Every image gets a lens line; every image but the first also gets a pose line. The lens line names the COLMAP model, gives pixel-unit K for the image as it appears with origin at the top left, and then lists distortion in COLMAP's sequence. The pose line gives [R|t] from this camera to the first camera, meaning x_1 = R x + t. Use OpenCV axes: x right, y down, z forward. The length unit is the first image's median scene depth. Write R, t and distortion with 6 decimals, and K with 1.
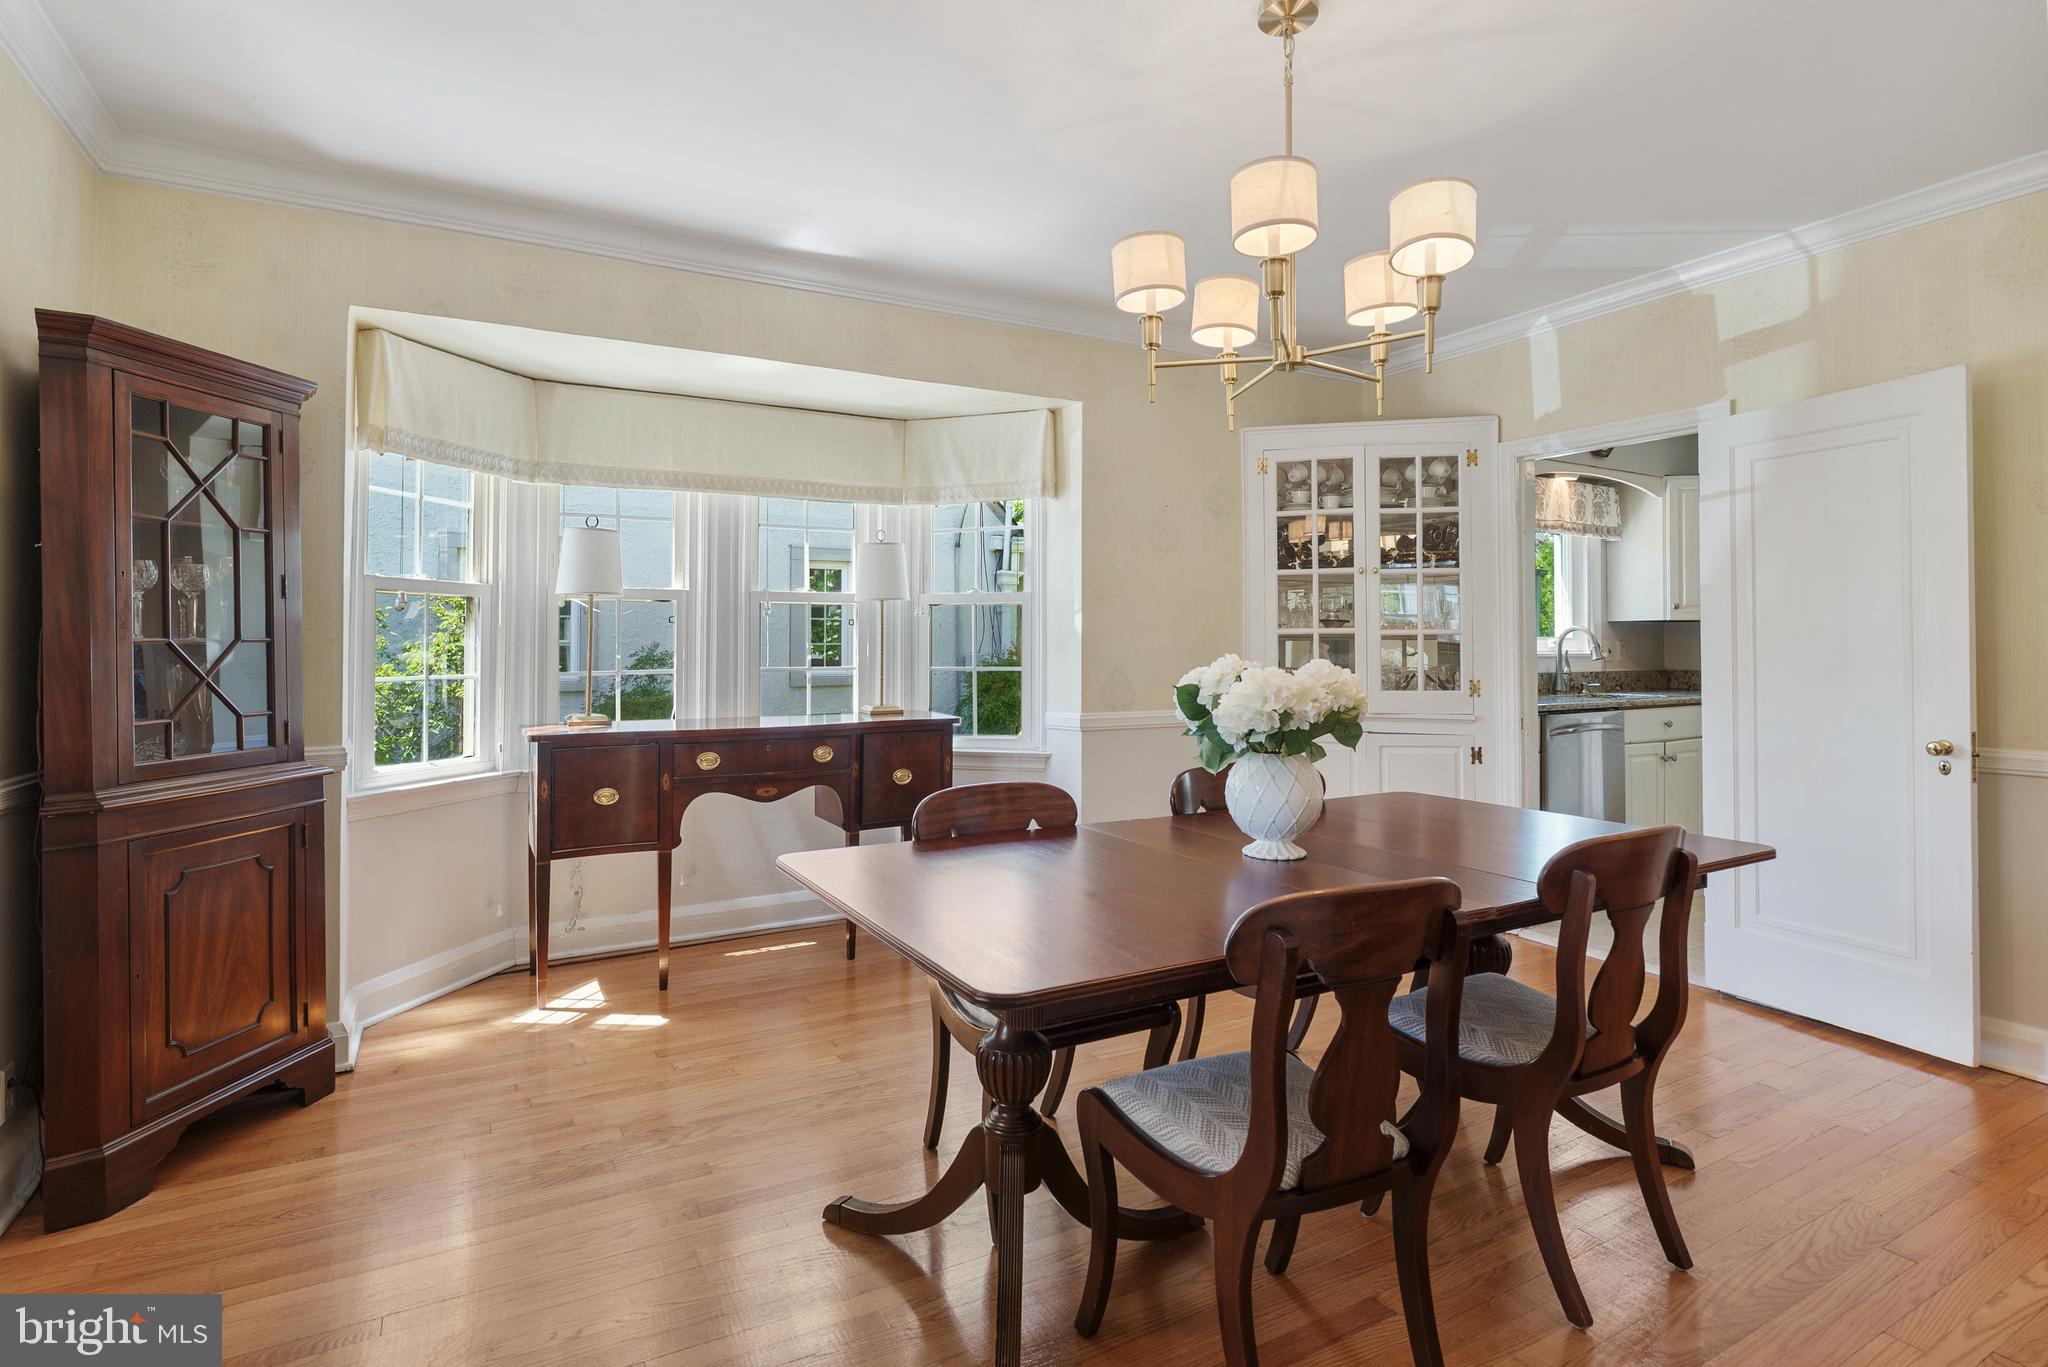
lens RADIAL K [[1040.4, 0, 1008.3], [0, 1040.4, 647.6], [0, 0, 1]] dist [0.000617, 0.000021]
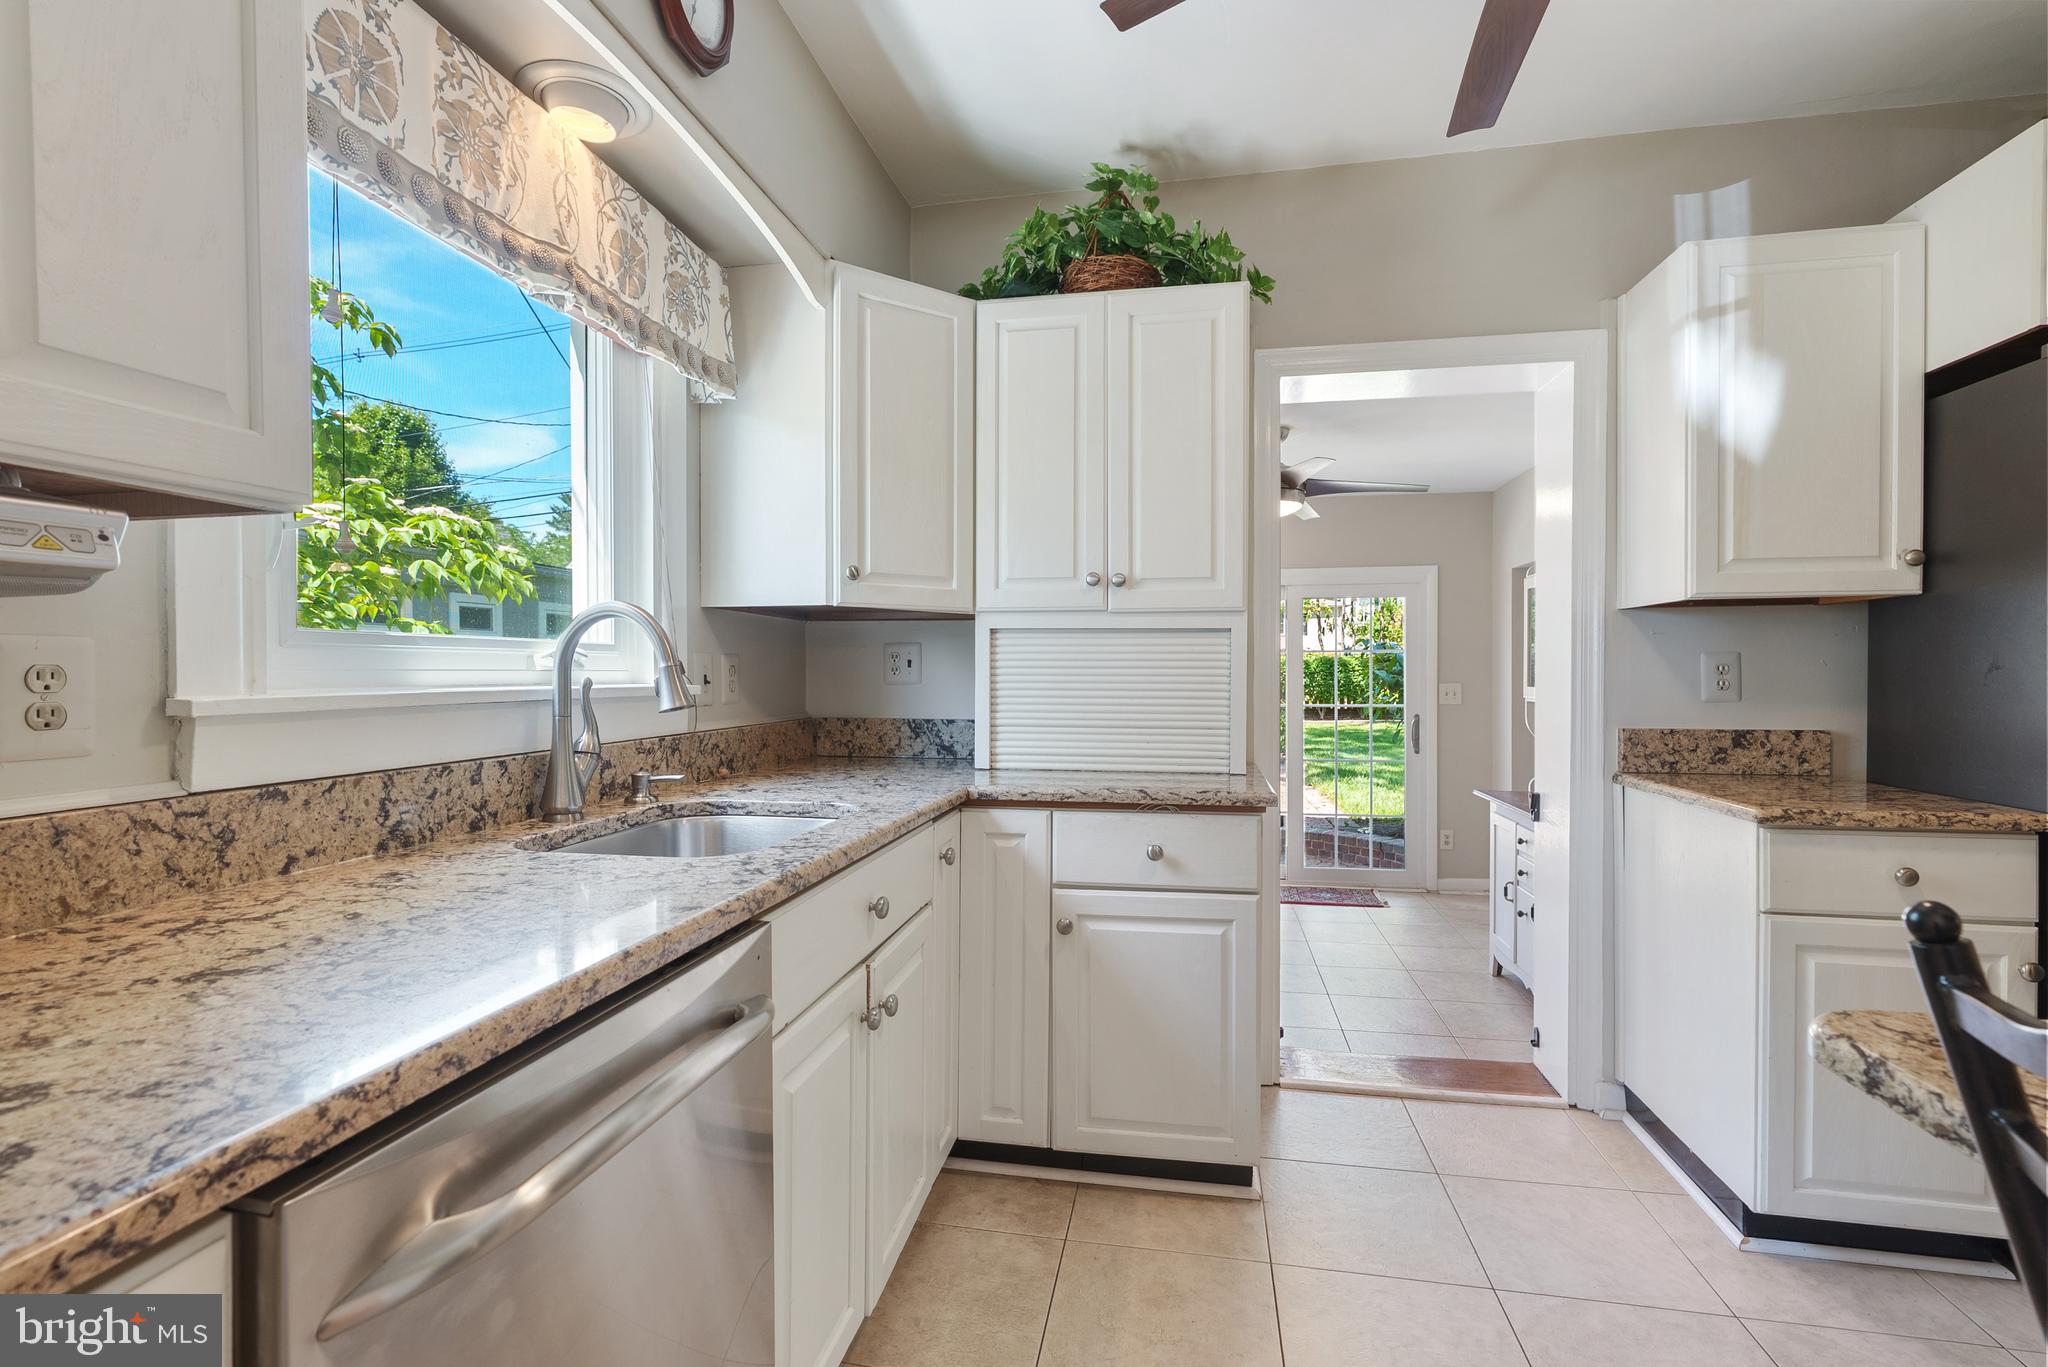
lens RADIAL K [[929.9, 0, 1024.1], [0, 929.9, 682.6], [0, 0, 1]] dist [-0.003045, 0.001382]
pose [[0.653803, -0.003398, 0.756657, 0.406748], [-0.004873, 0.999950, 0.008700, 0.000876], [-0.756649, -0.009375, 0.653754, 0.708226]]
